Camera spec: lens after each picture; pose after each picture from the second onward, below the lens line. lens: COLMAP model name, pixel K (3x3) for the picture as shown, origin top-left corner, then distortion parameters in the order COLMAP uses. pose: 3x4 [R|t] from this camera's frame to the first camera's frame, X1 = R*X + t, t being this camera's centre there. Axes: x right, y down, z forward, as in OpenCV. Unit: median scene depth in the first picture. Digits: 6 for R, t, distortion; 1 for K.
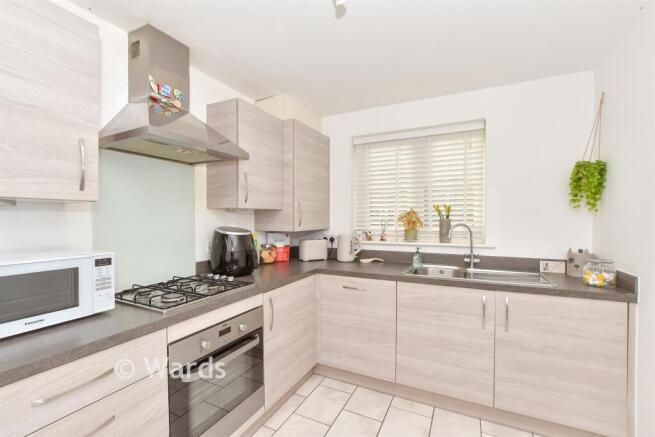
lens RADIAL K [[285.6, 0, 329.4], [0, 285.6, 223.3], [0, 0, 1]] dist [0.002367, 0.000152]
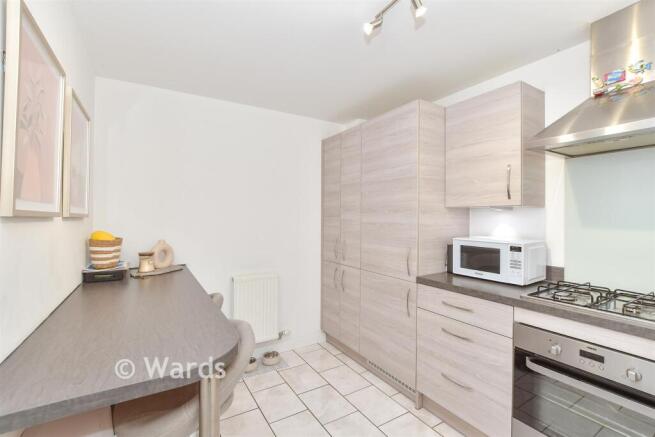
lens RADIAL K [[285.6, 0, 328.4], [0, 285.6, 218.0], [0, 0, 1]] dist [0.002367, 0.000152]
pose [[-0.533726, -0.016561, -0.845495, 0.876386], [-0.019858, 0.999778, -0.007047, 0.013370], [0.845424, 0.013029, -0.533936, 0.980145]]
